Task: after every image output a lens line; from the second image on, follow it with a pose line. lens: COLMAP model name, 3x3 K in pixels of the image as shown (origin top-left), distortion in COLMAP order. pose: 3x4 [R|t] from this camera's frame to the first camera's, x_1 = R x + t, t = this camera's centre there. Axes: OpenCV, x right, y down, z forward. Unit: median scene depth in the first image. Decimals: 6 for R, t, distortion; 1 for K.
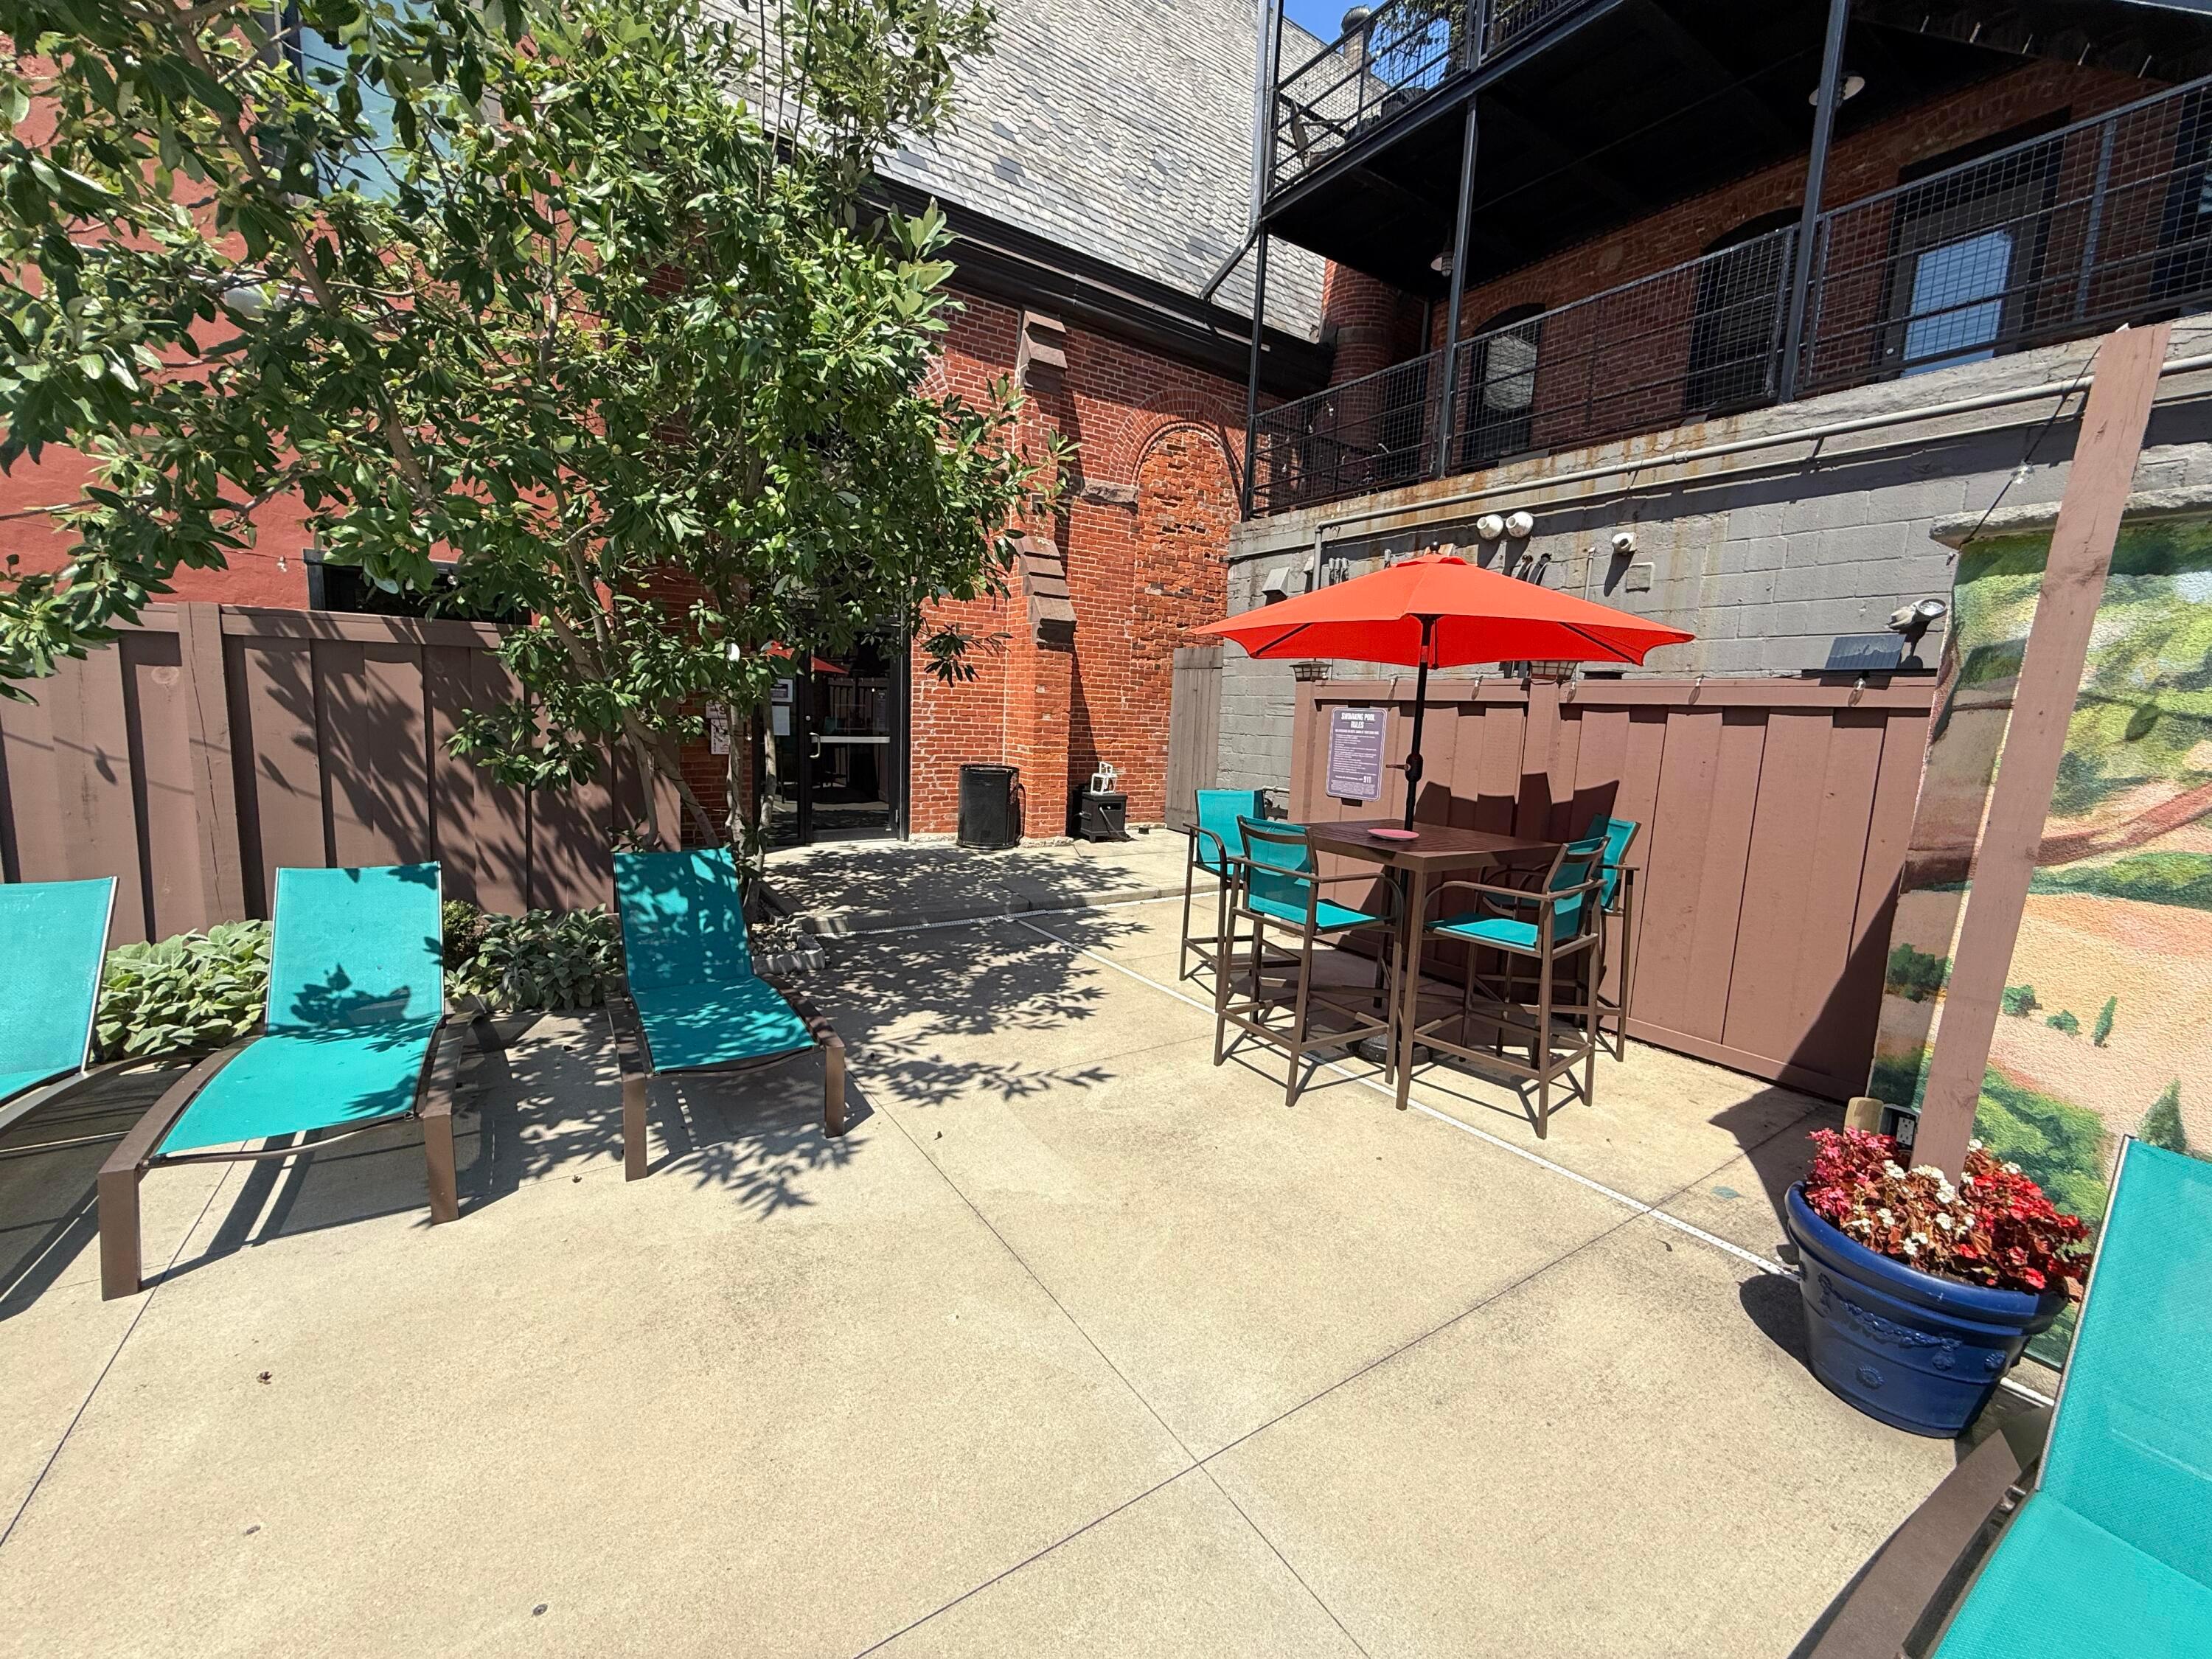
lens RADIAL K [[878.1, 0, 1098.7], [0, 878.1, 823.4], [0, 0, 1]] dist [0.000044, -0.000770]
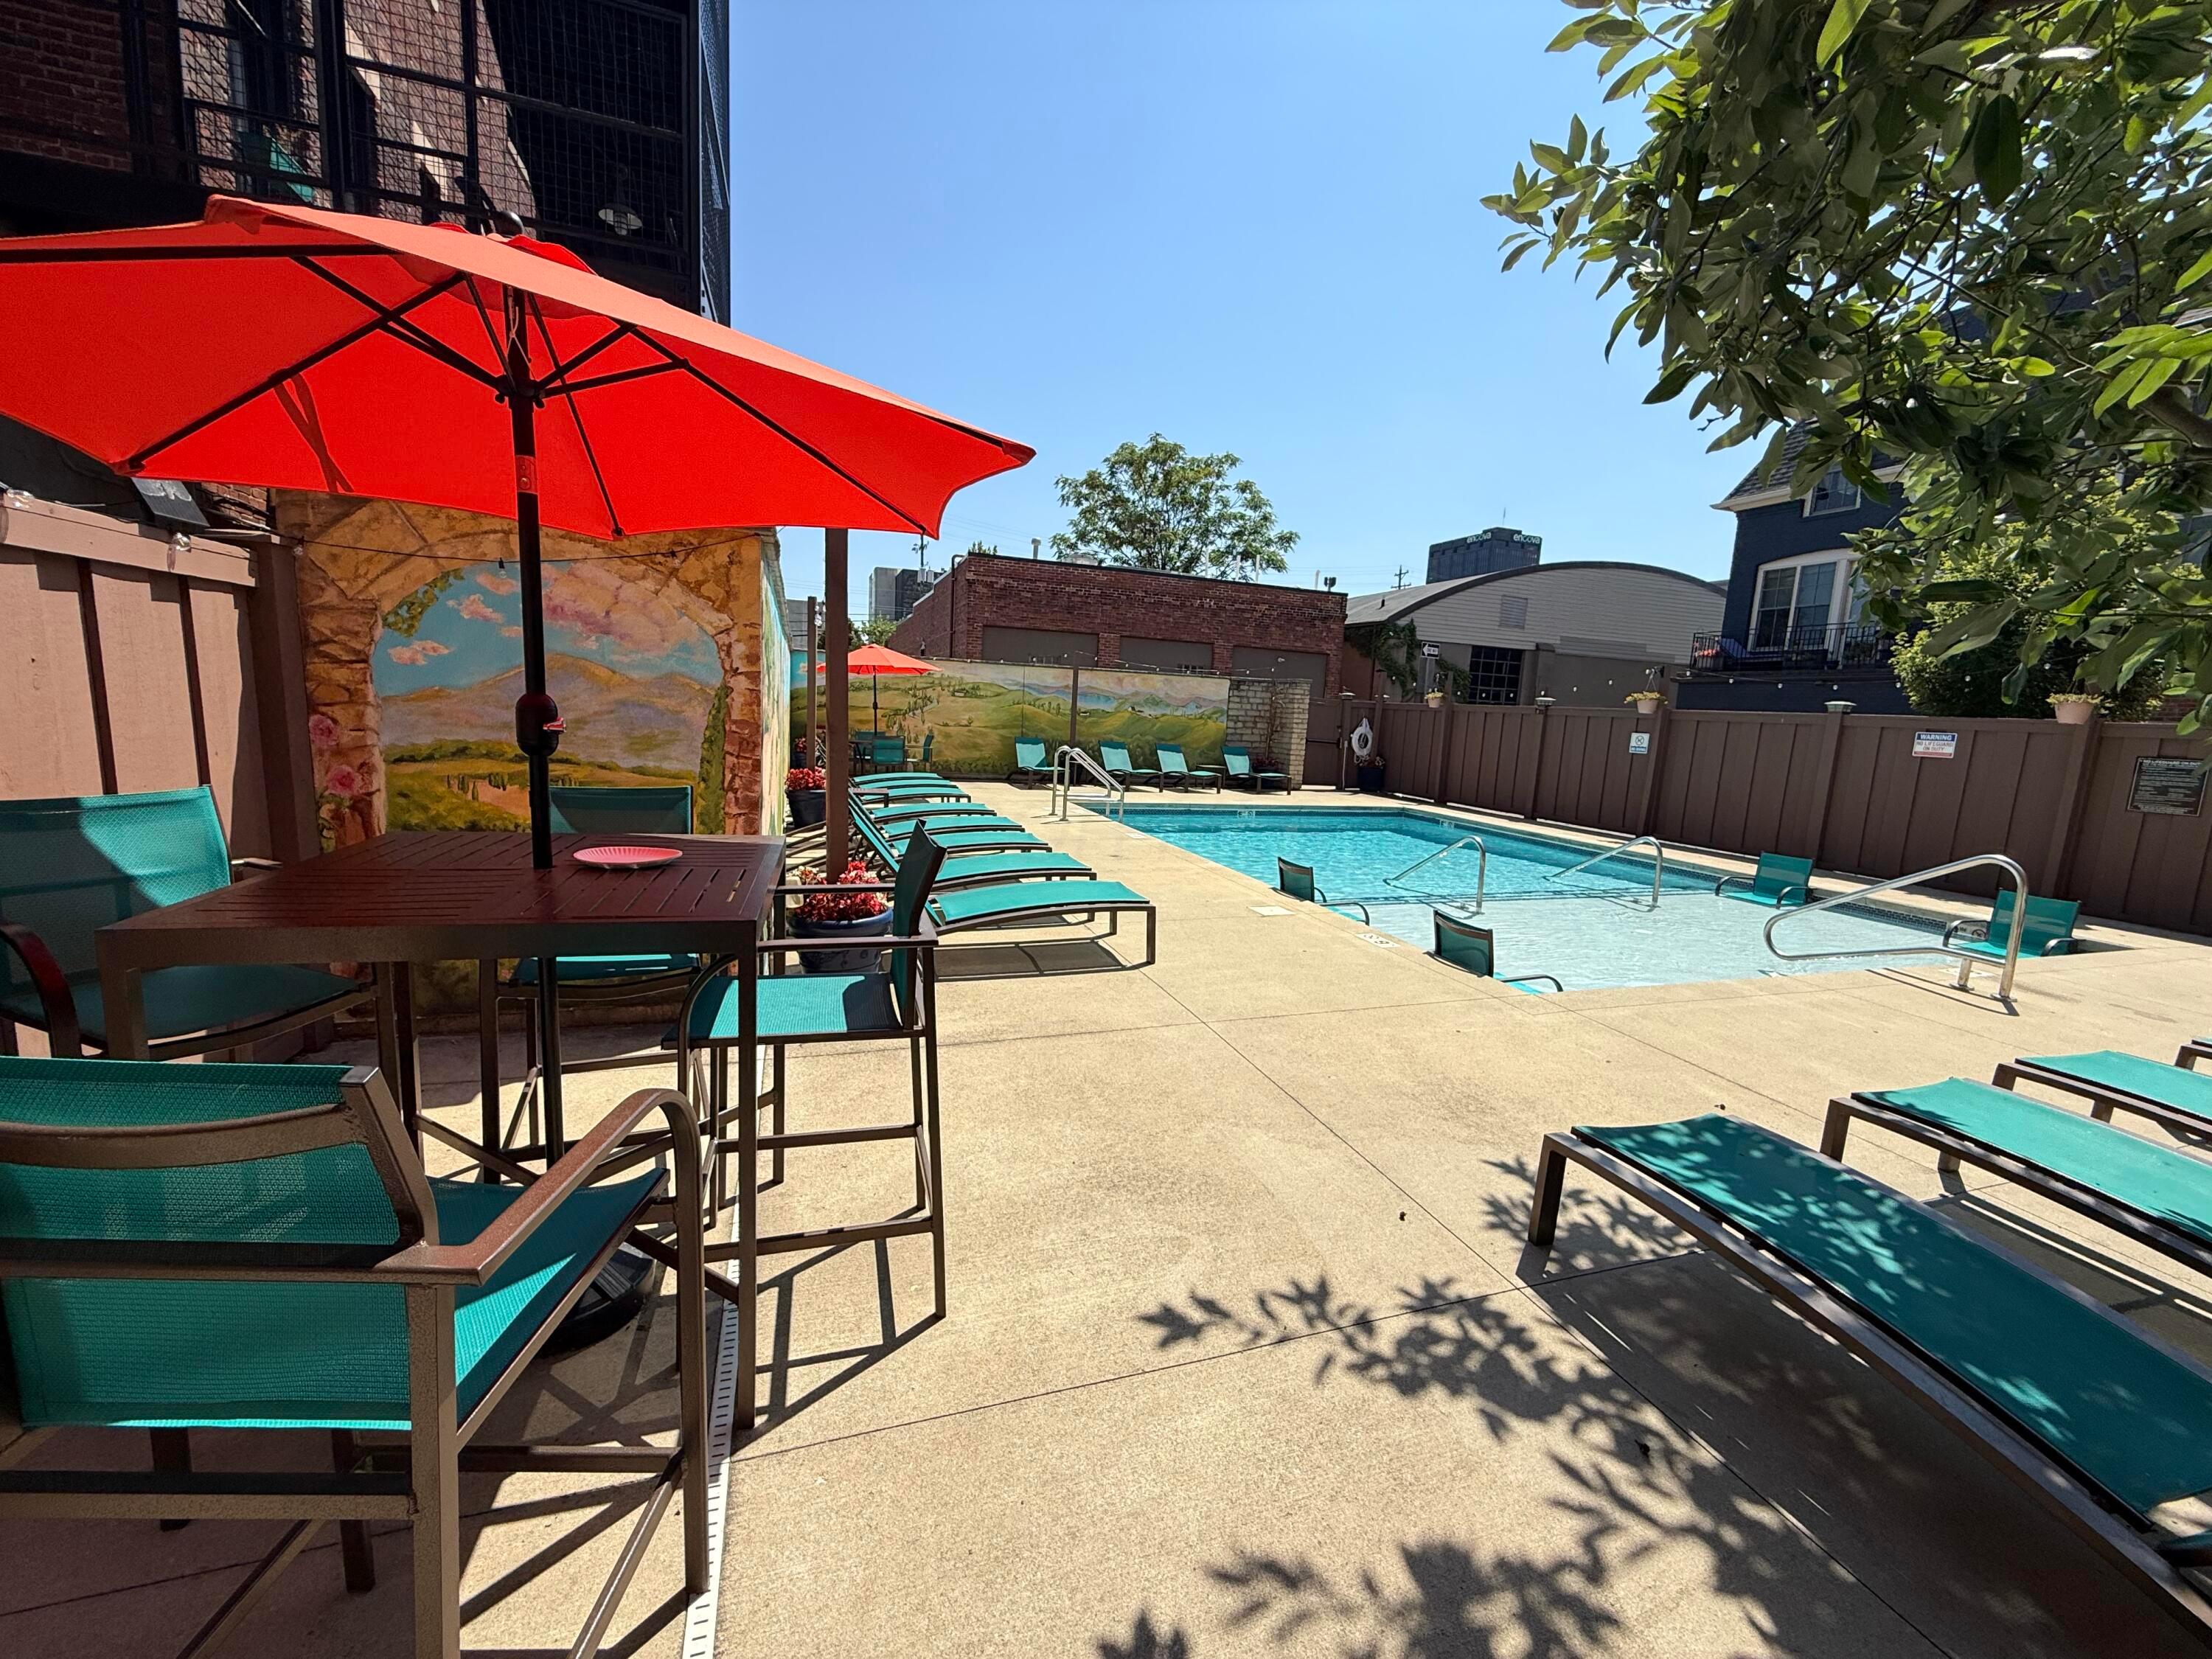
lens RADIAL K [[878.1, 0, 1112.8], [0, 878.1, 824.6], [0, 0, 1]] dist [0.000044, -0.000770]
pose [[-0.966437, -0.116003, 0.229222, -0.059342], [-0.053653, 0.963712, 0.261498, -0.168370], [-0.251238, 0.240423, -0.937591, 1.499308]]
